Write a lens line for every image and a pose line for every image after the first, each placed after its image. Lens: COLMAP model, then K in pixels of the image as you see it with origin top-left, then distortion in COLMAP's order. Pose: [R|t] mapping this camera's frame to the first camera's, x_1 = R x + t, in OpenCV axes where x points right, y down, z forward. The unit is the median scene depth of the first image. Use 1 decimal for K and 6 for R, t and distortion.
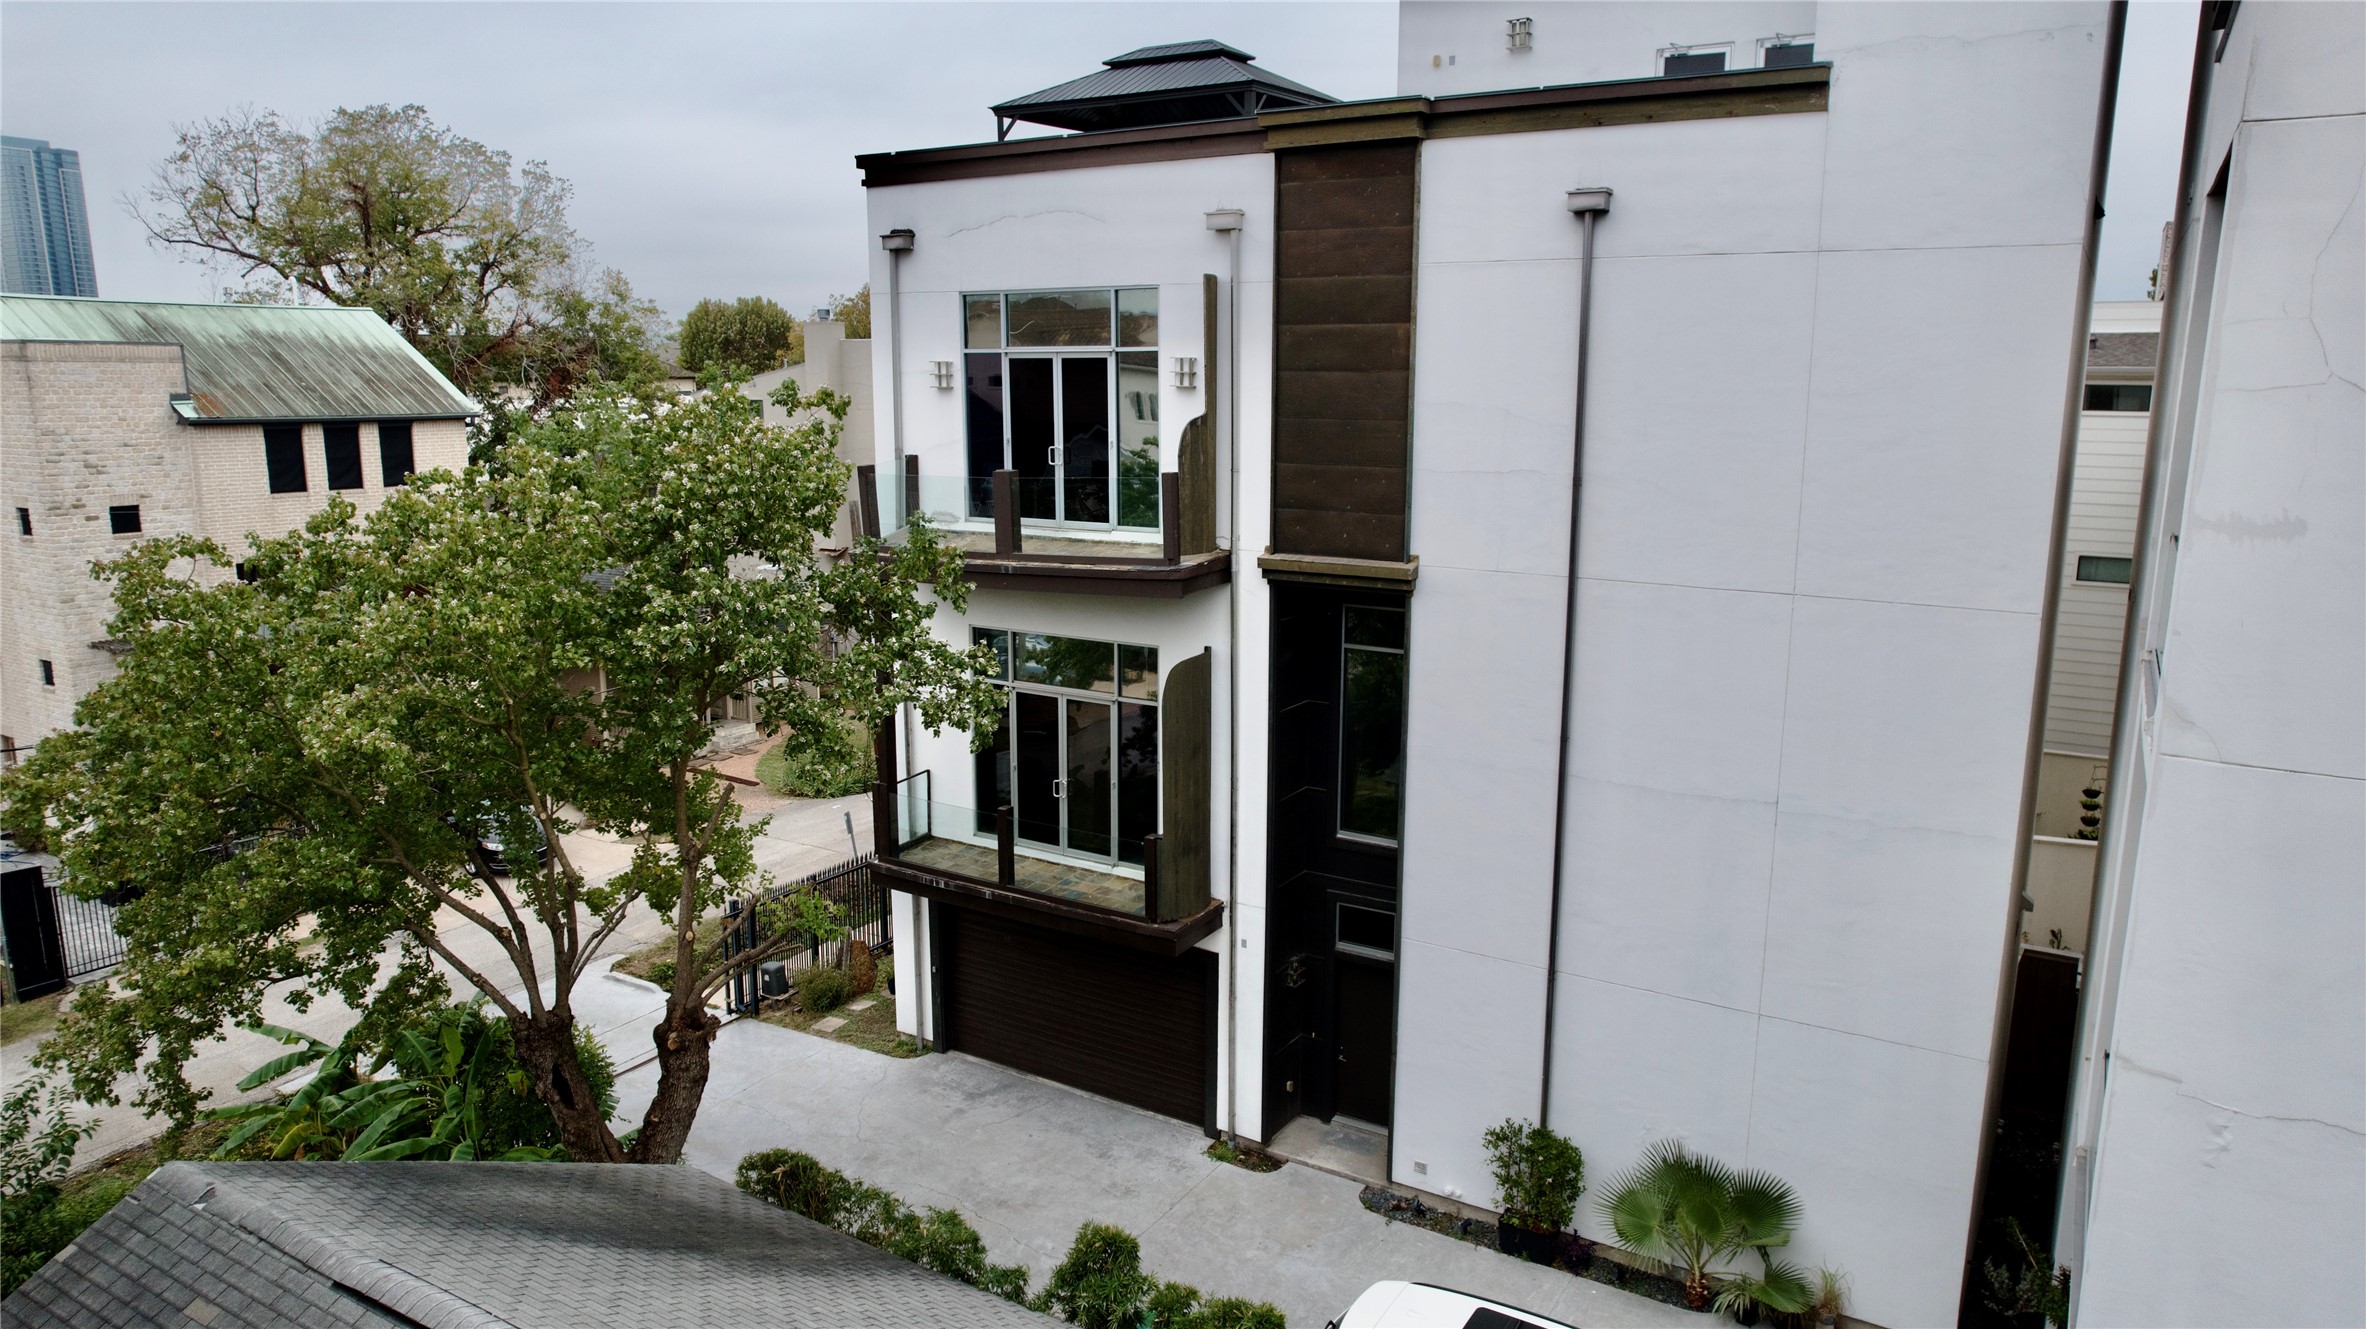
lens RADIAL K [[1514.1, 0, 1183.0], [0, 1514.1, 664.5], [0, 0, 1]] dist [-0.072600, 0.068008]
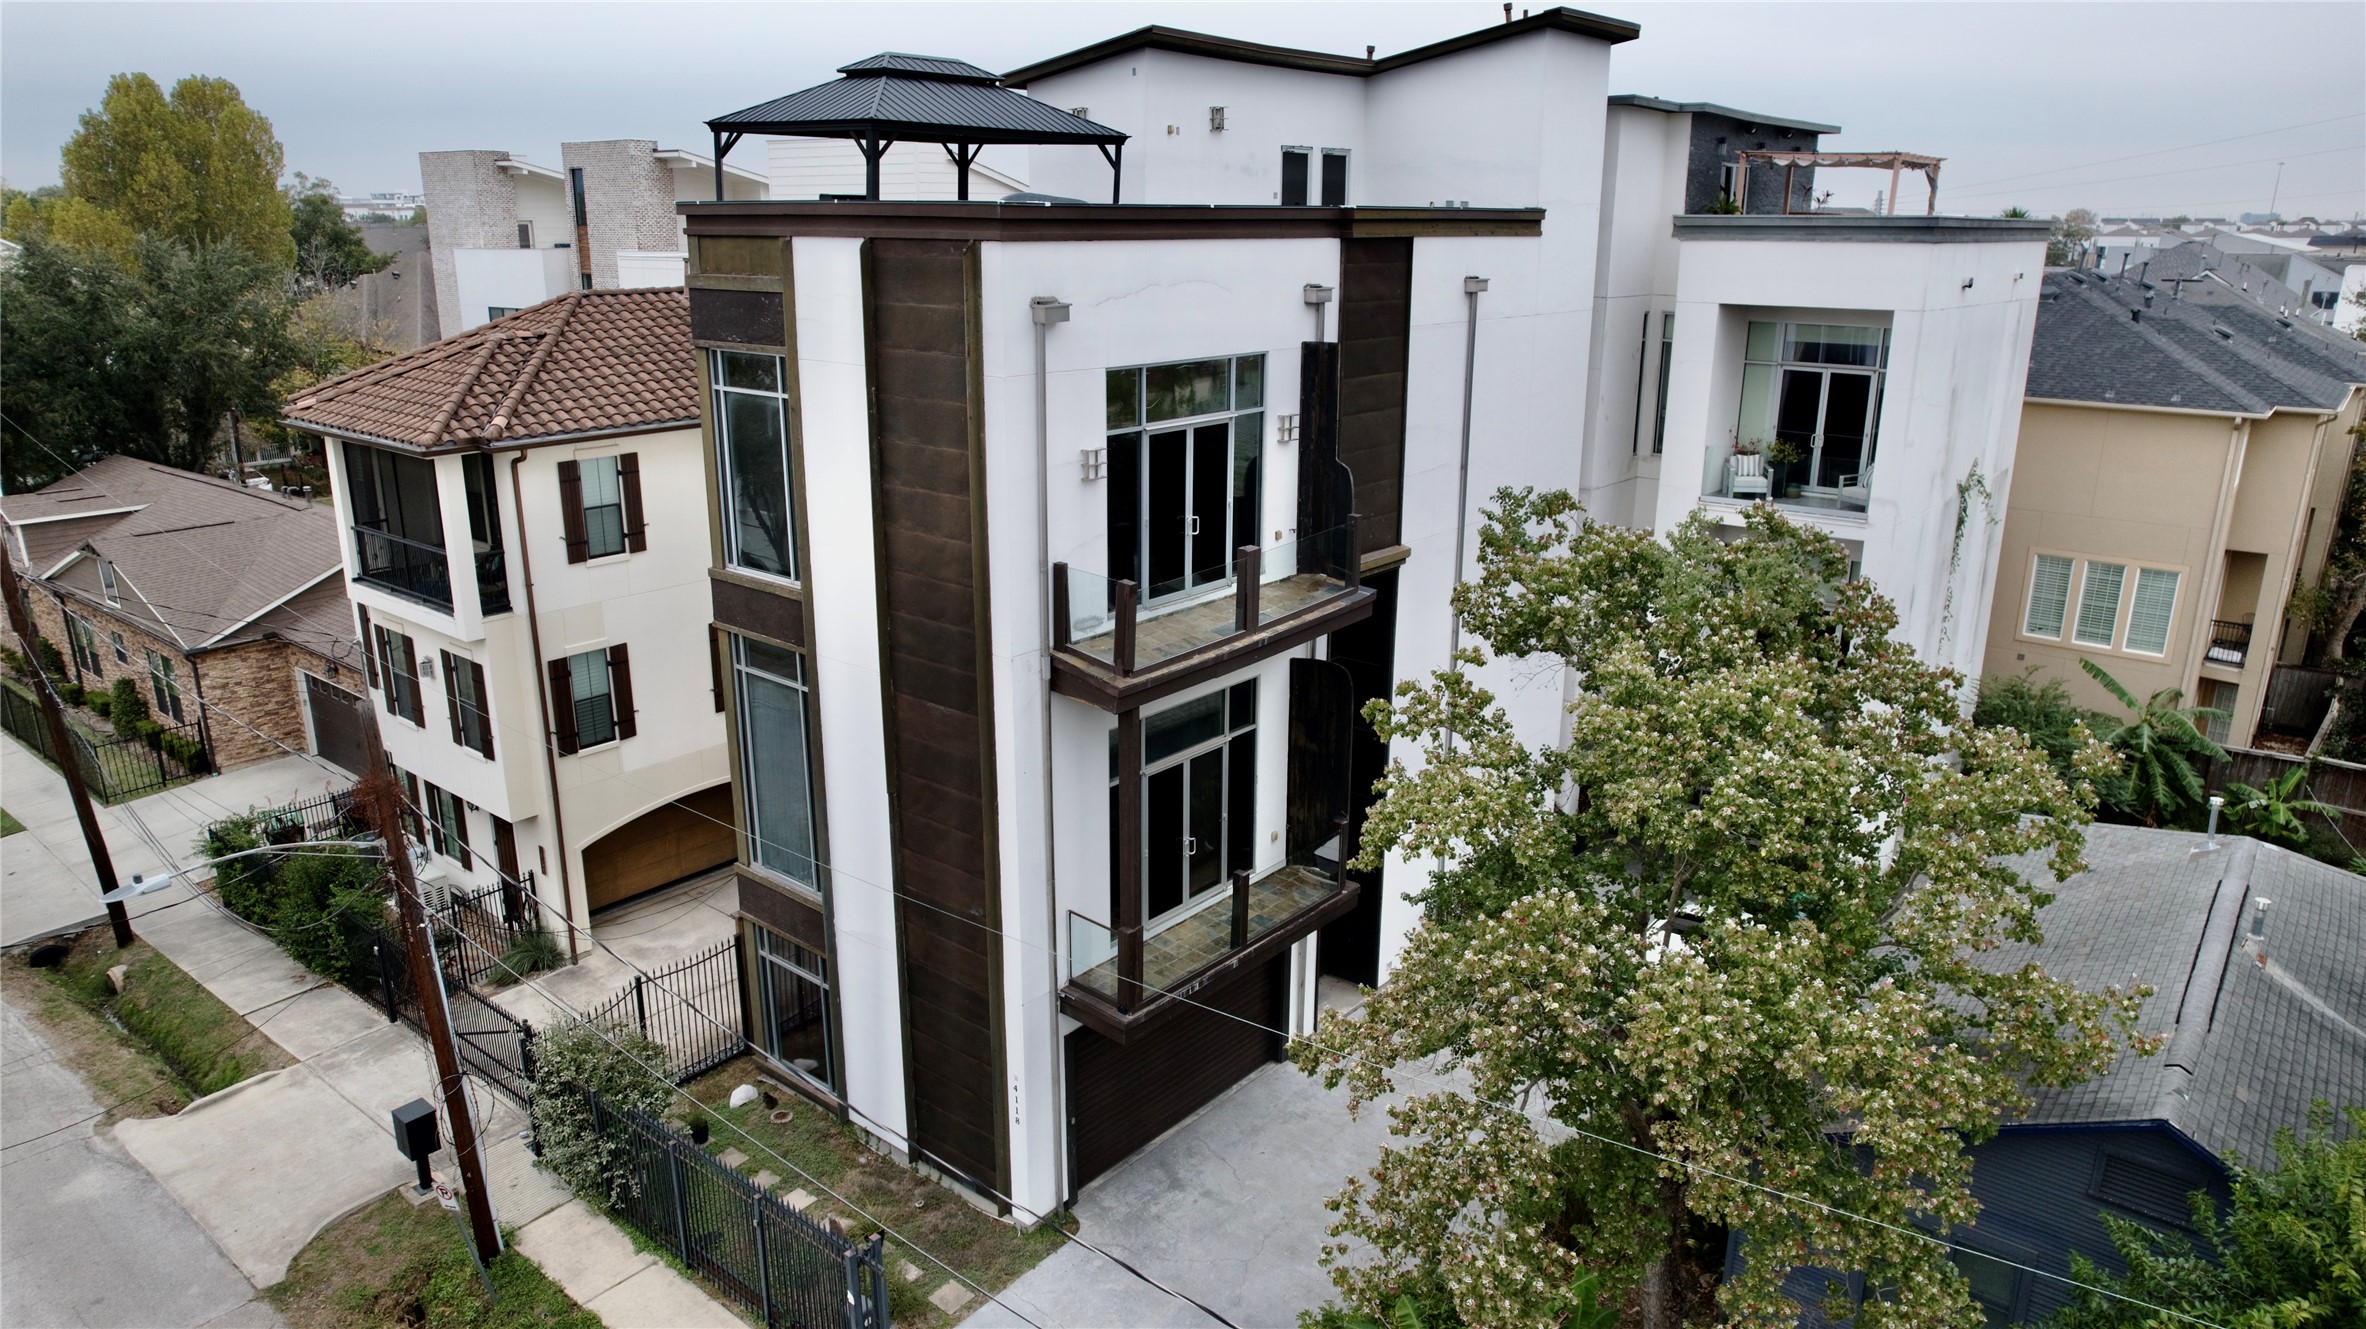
lens RADIAL K [[1514.1, 0, 1183.0], [0, 1514.1, 664.5], [0, 0, 1]] dist [-0.072600, 0.068008]
pose [[0.125335, -0.284523, 0.950441, -1.059990], [0.182558, 0.948251, 0.259794, -0.312689], [-0.975174, 0.140949, 0.170791, 0.855537]]
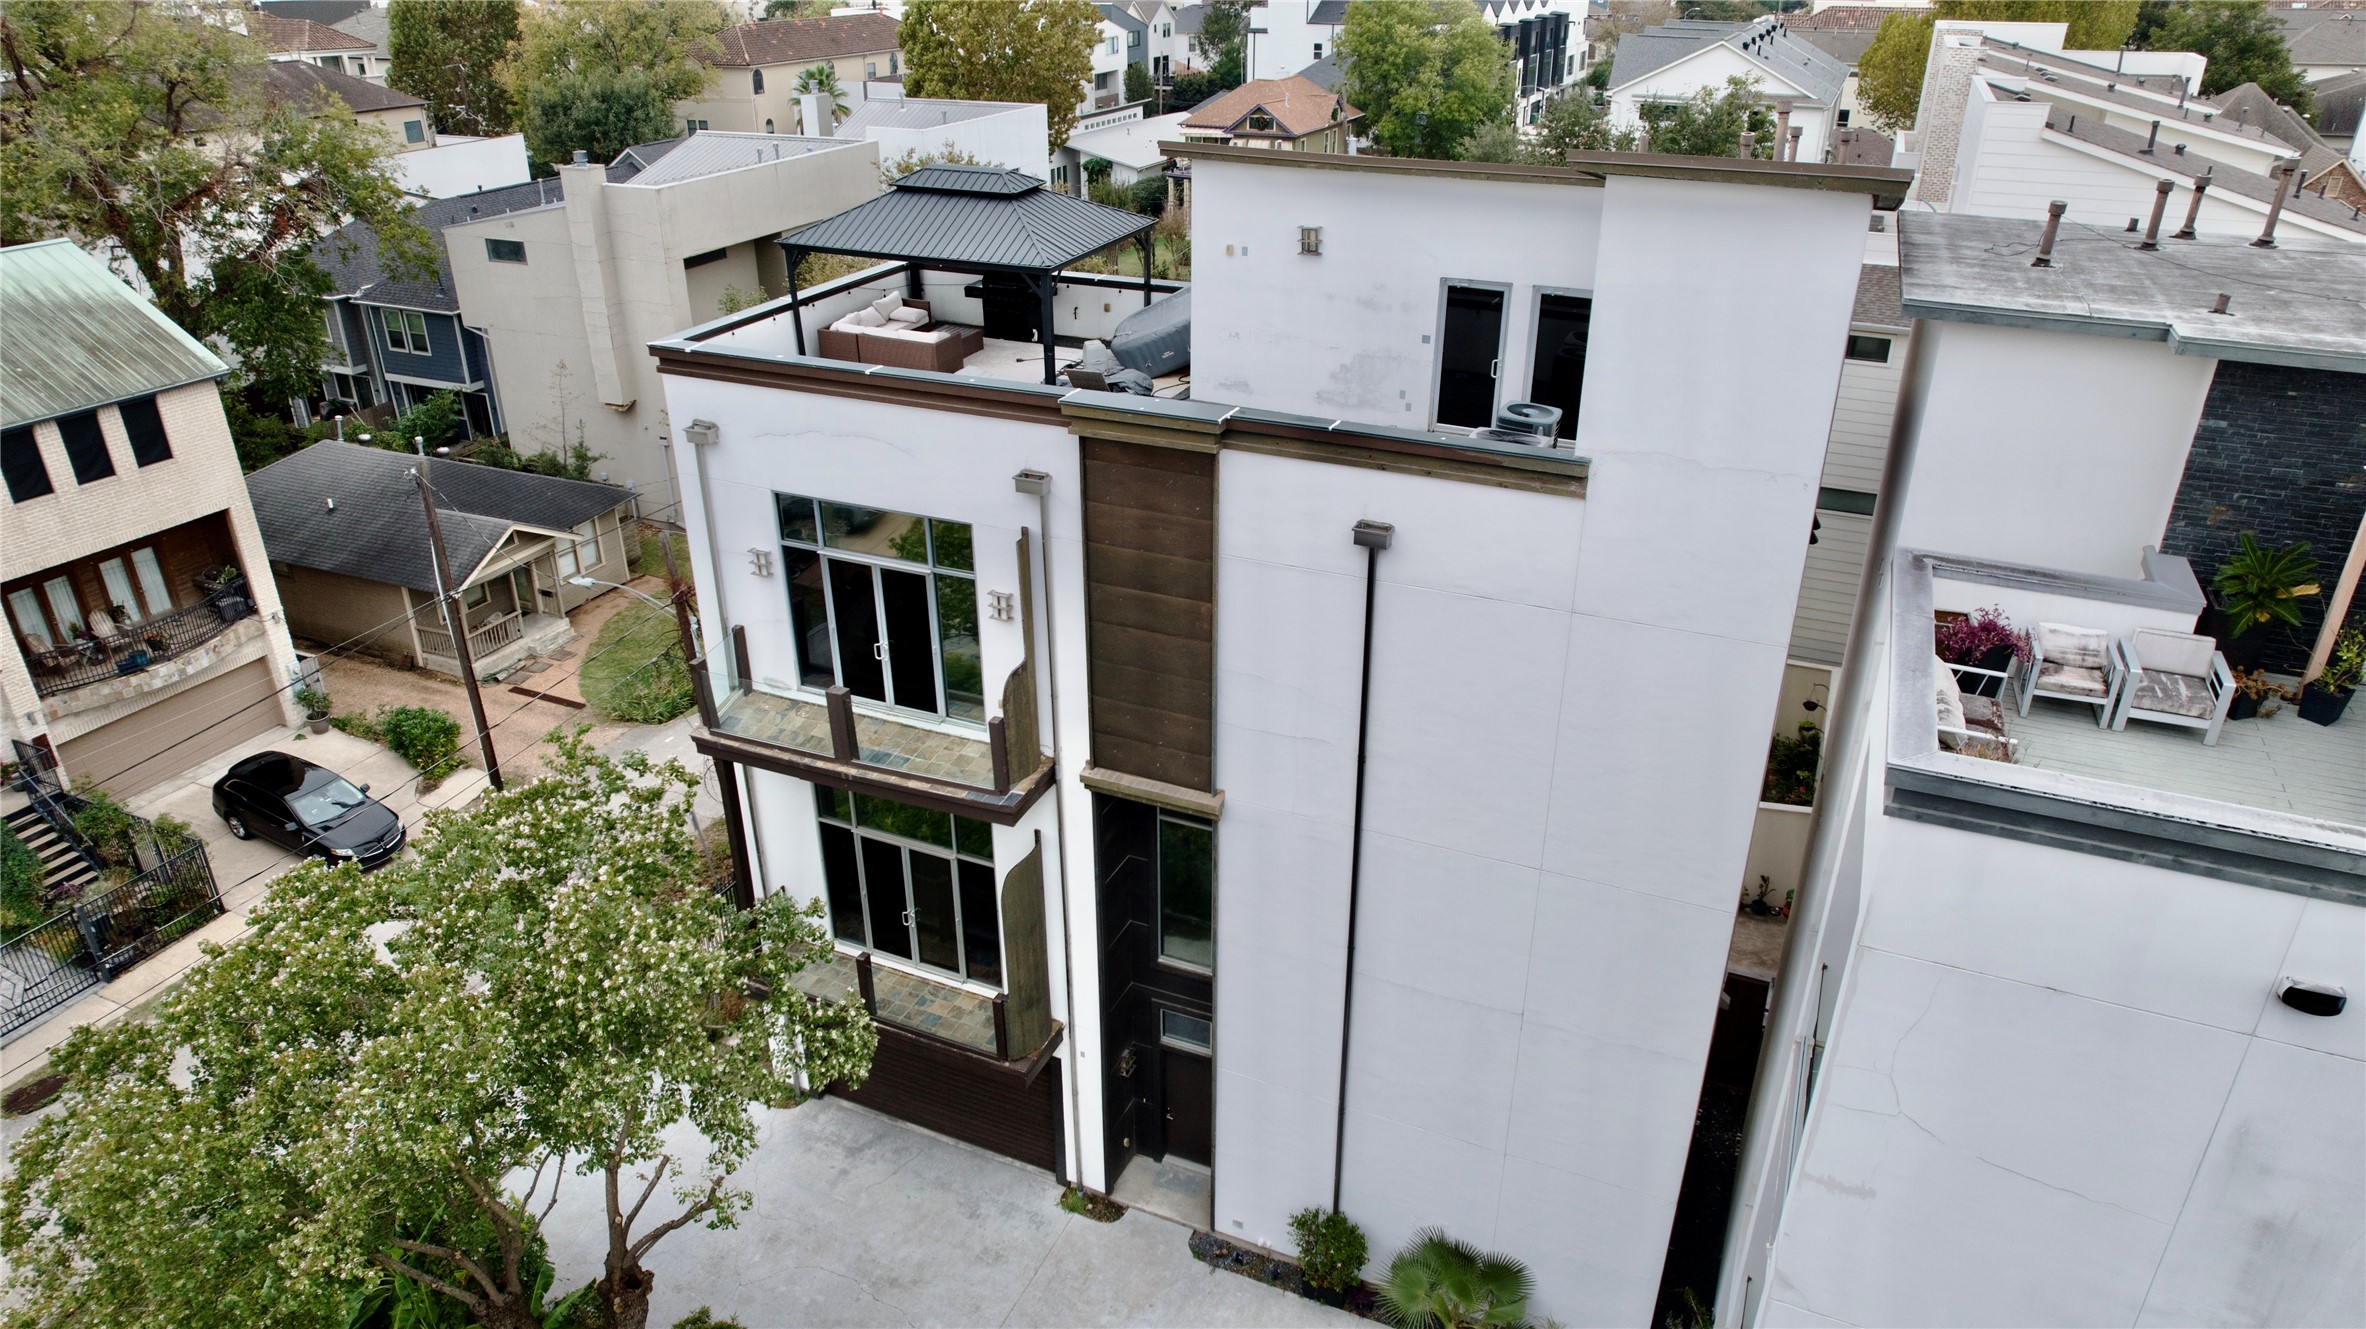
lens RADIAL K [[1514.1, 0, 1183.0], [0, 1514.1, 664.5], [0, 0, 1]] dist [-0.072600, 0.068008]
pose [[0.990250, -0.066203, 0.122567, -0.005417], [0.031546, 0.963569, 0.265592, -0.407123], [-0.135685, -0.259136, 0.956263, -0.042898]]
